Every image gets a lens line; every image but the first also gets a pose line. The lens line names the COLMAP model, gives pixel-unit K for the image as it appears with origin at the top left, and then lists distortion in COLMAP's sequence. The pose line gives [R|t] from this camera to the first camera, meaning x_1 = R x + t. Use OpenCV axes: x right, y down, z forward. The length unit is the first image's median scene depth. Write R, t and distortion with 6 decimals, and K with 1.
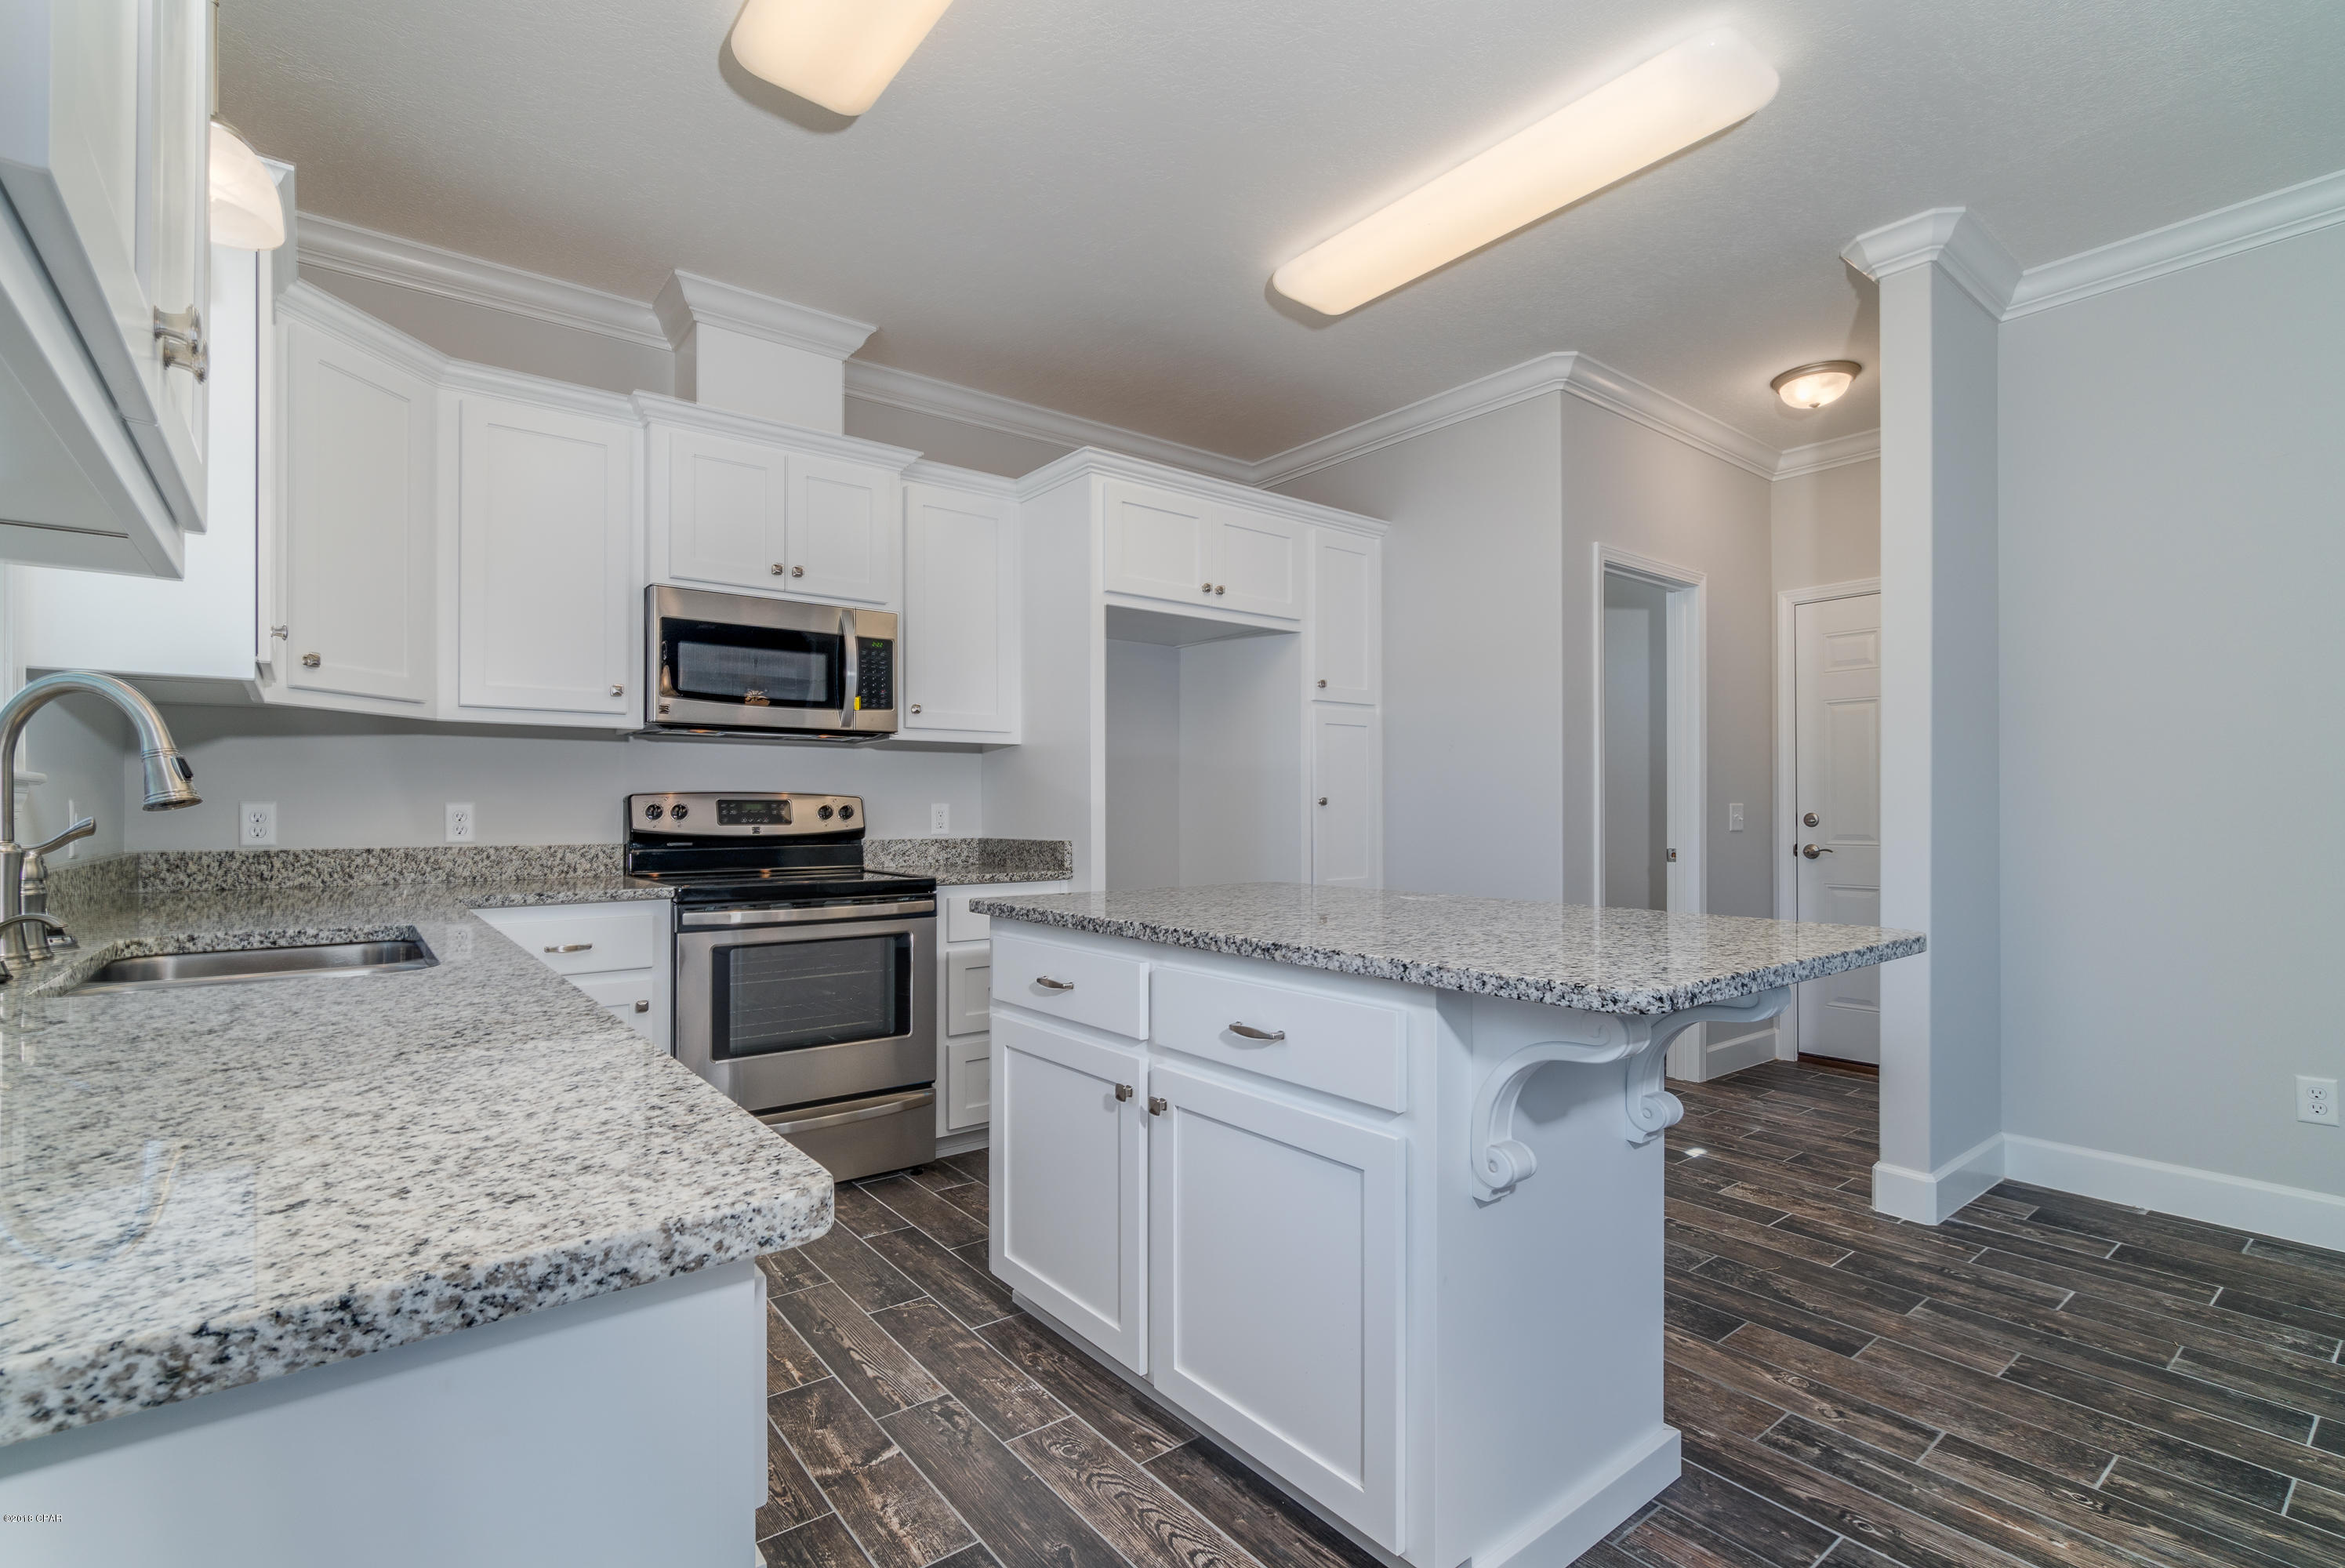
lens RADIAL K [[1046.3, 0, 1197.5], [0, 1046.3, 809.5], [0, 0, 1]] dist [-0.003441, 0.000325]
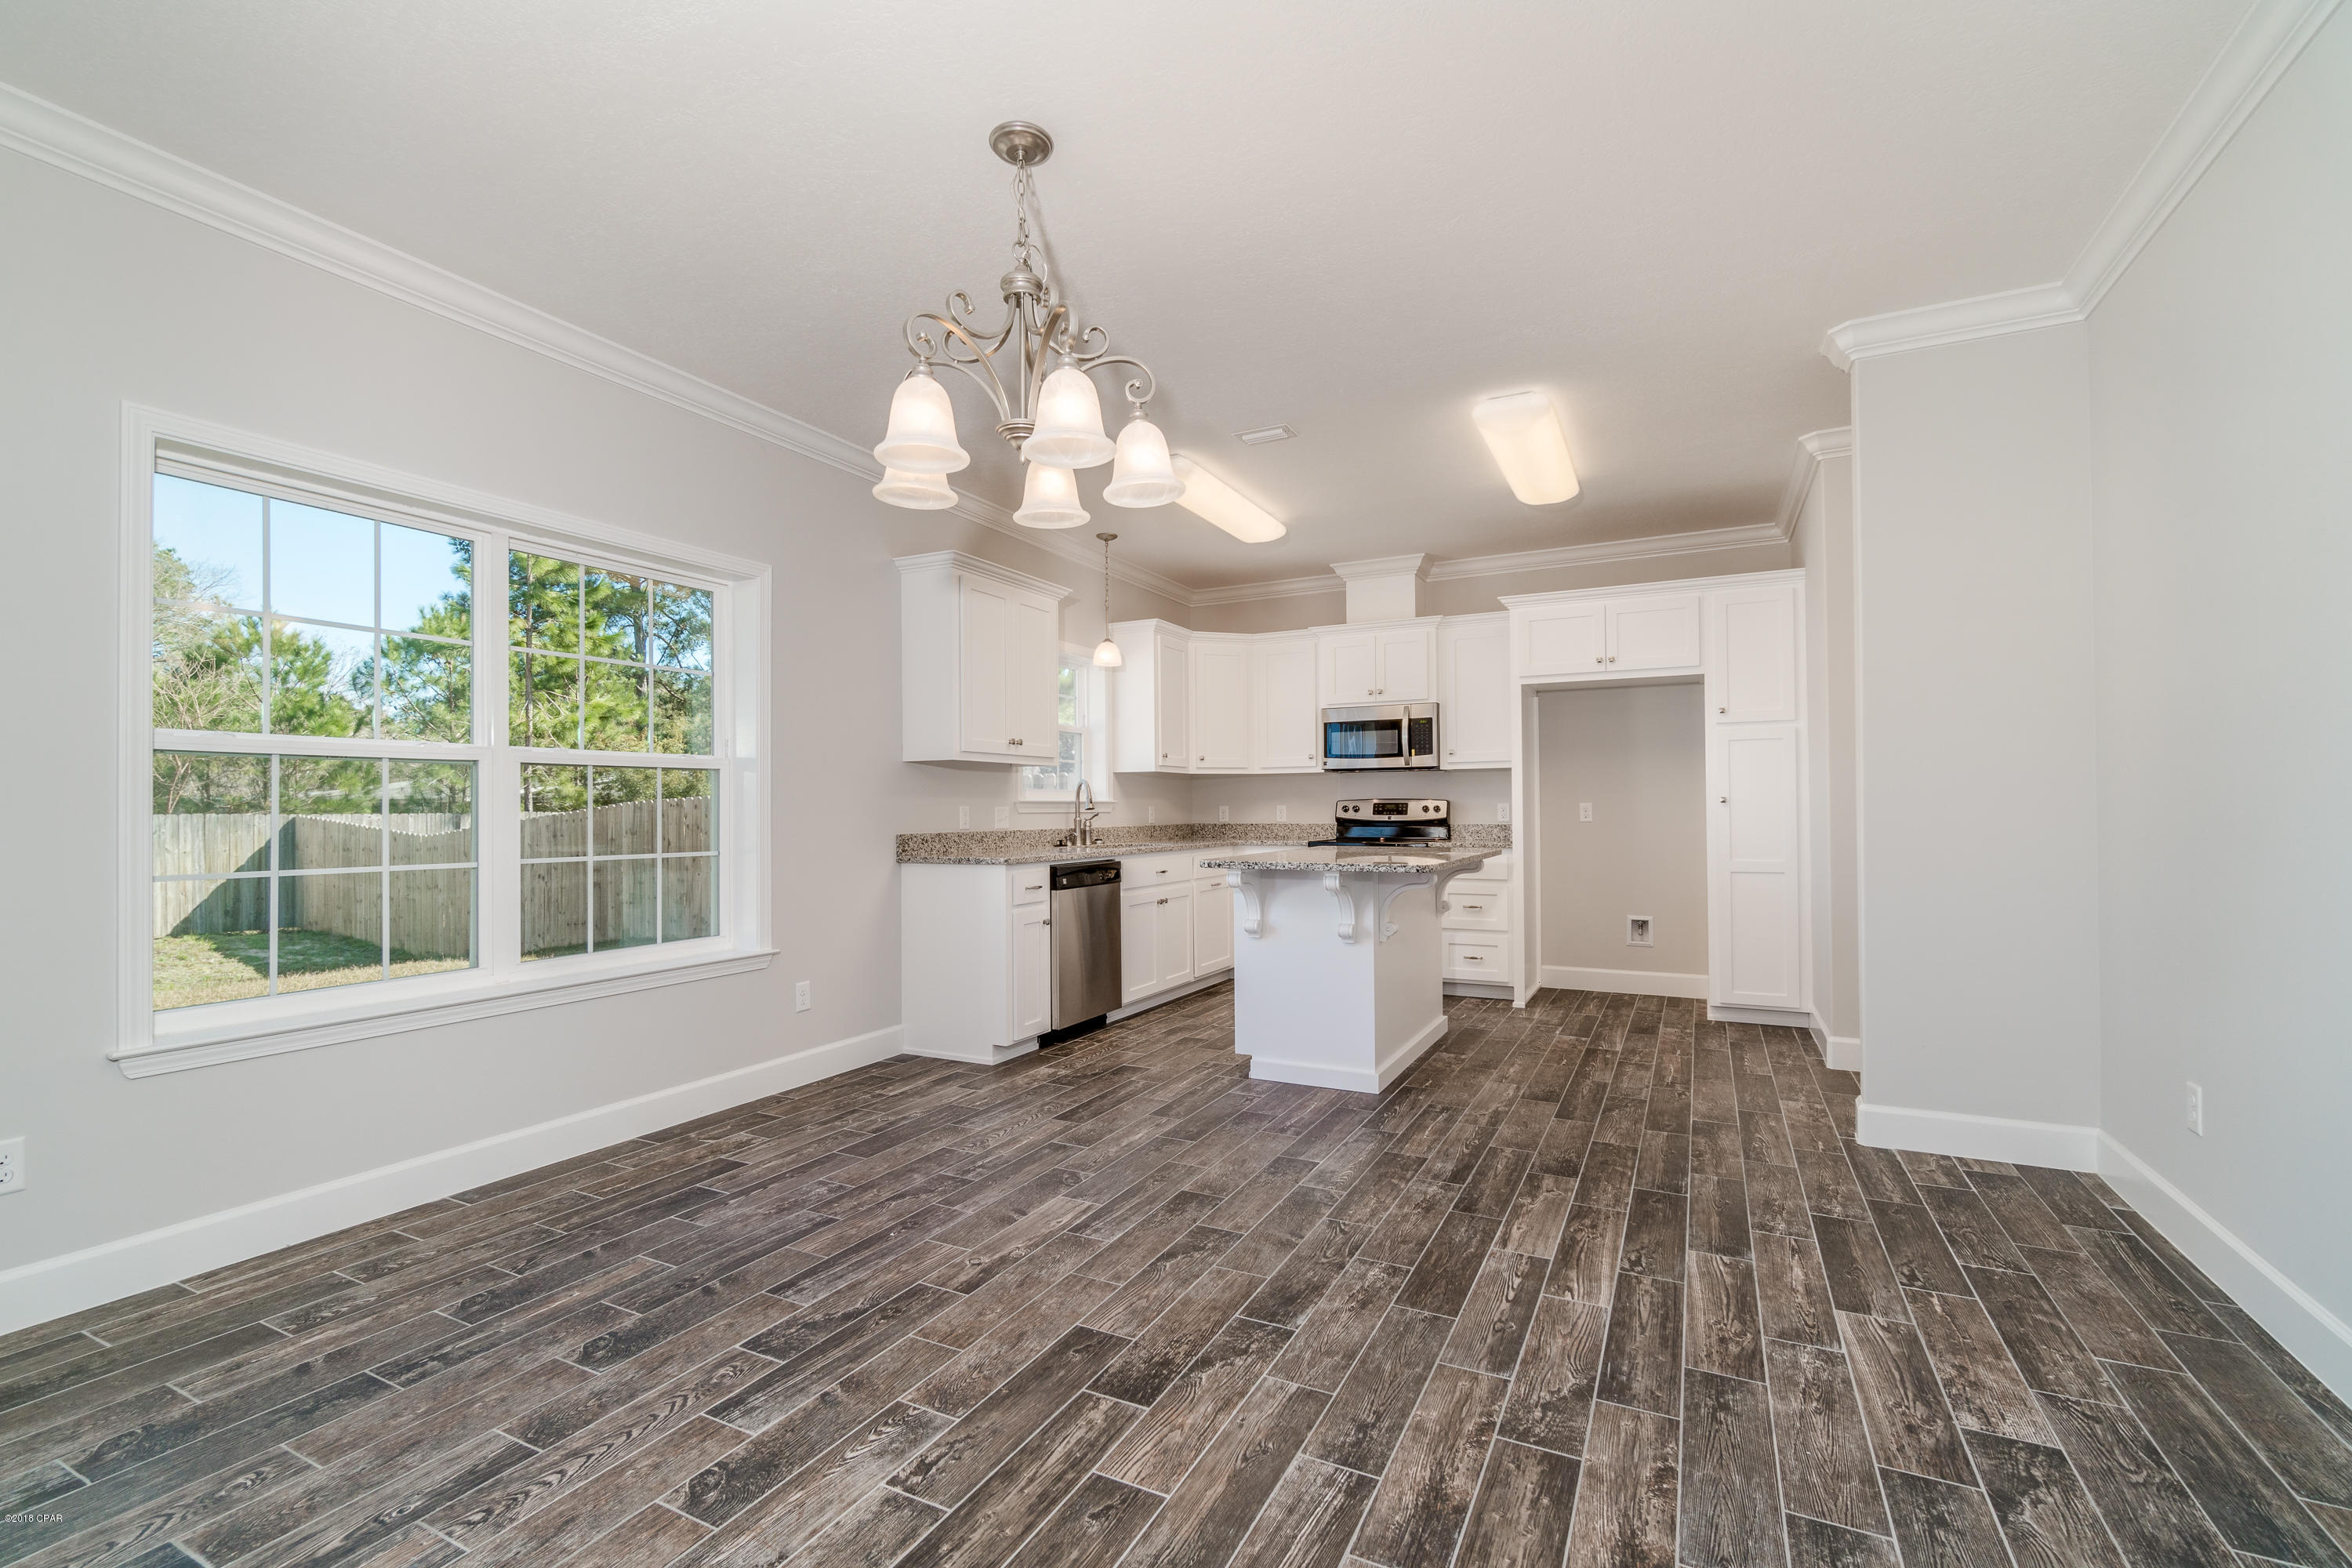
lens RADIAL K [[1035.1, 0, 1226.9], [0, 1035.1, 802.1], [0, 0, 1]] dist [-0.001915, -0.000182]
pose [[0.455566, -0.007473, -0.890171, 1.258831], [0.006412, 0.999966, -0.005113, -0.002836], [0.890179, -0.003379, 0.455598, -0.187770]]
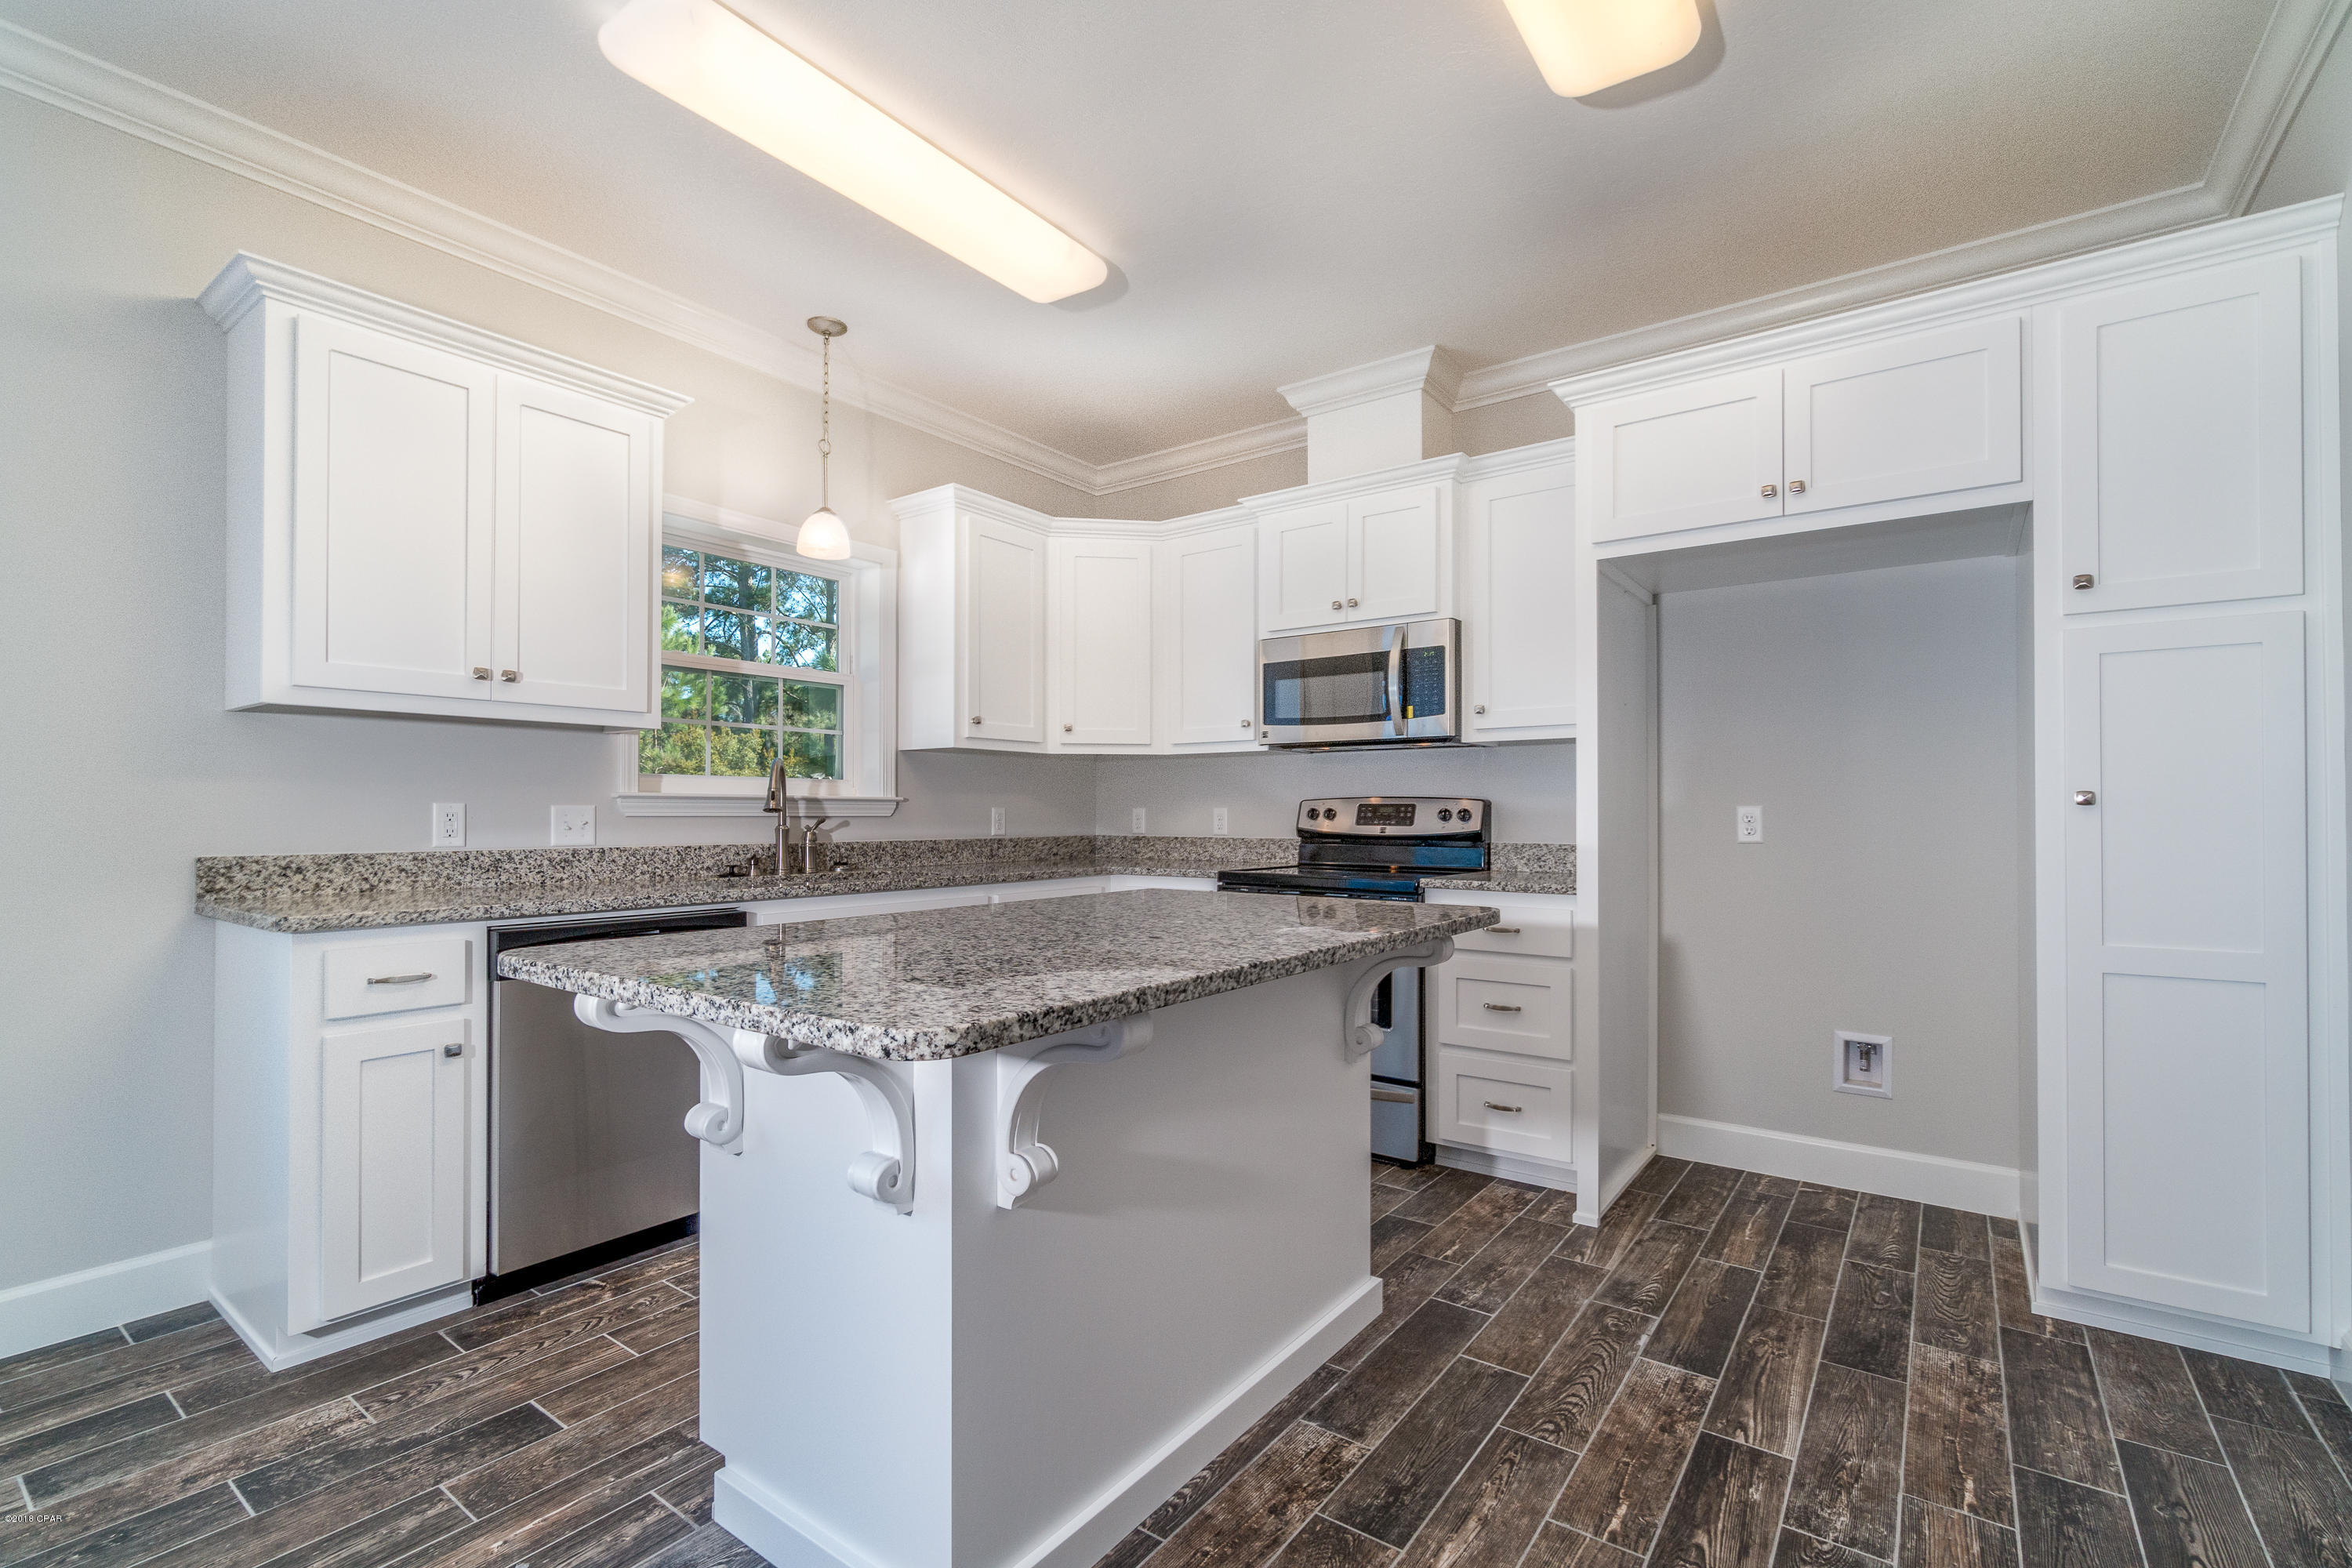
lens RADIAL K [[1049.4, 0, 1201.1], [0, 1049.4, 809.6], [0, 0, 1]] dist [-0.003441, 0.000325]
pose [[0.278604, -0.002913, -0.960402, 0.655130], [-0.000606, 0.999995, -0.003209, 0.000959], [0.960406, 0.001476, 0.278601, 0.513702]]
